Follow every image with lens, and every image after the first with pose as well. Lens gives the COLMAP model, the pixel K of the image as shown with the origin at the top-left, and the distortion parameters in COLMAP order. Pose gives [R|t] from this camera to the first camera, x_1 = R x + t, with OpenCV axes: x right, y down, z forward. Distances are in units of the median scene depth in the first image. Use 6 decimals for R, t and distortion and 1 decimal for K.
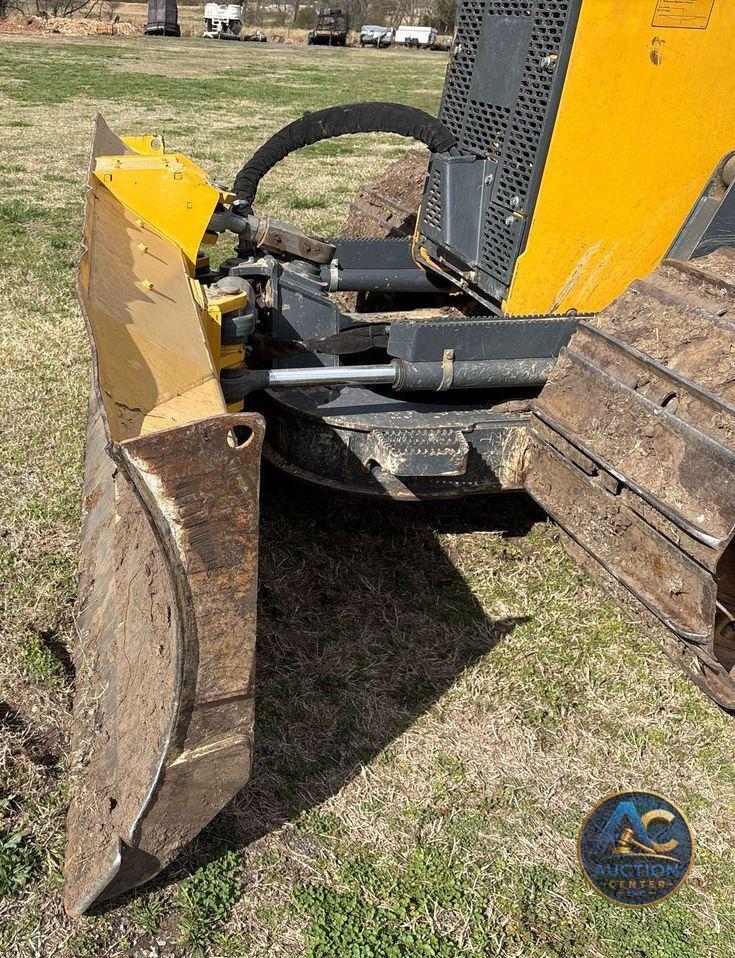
lens RADIAL K [[831.9, 0, 364.7], [0, 831.9, 475.1], [0, 0, 1]] dist [-0.006866, -0.009833]
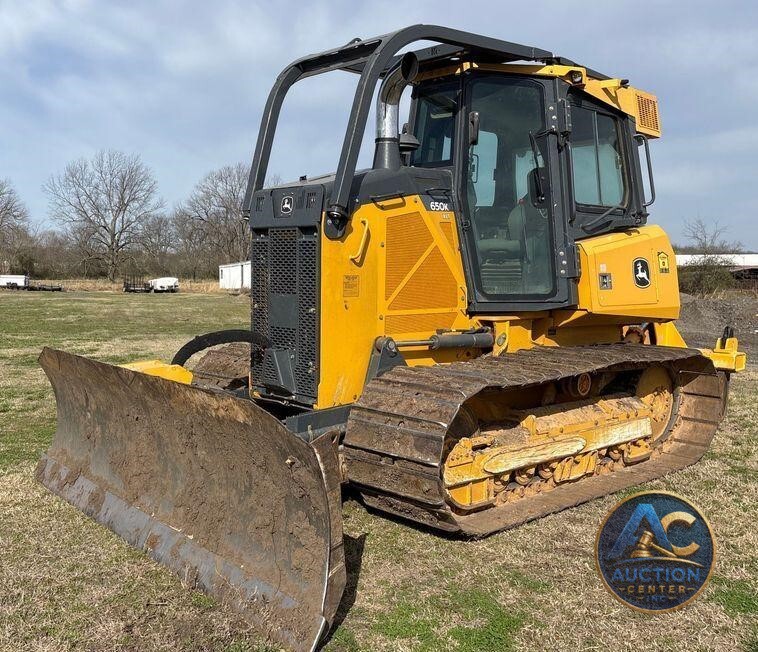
lens RADIAL K [[916.2, 0, 375.8], [0, 916.2, 326.5], [0, 0, 1]] dist [0.025826, 0.000000]
pose [[0.730967, -0.067173, 0.679099, -1.504755], [0.323603, 0.910260, -0.258281, 0.324290], [-0.600807, 0.408553, 0.687107, -0.998057]]
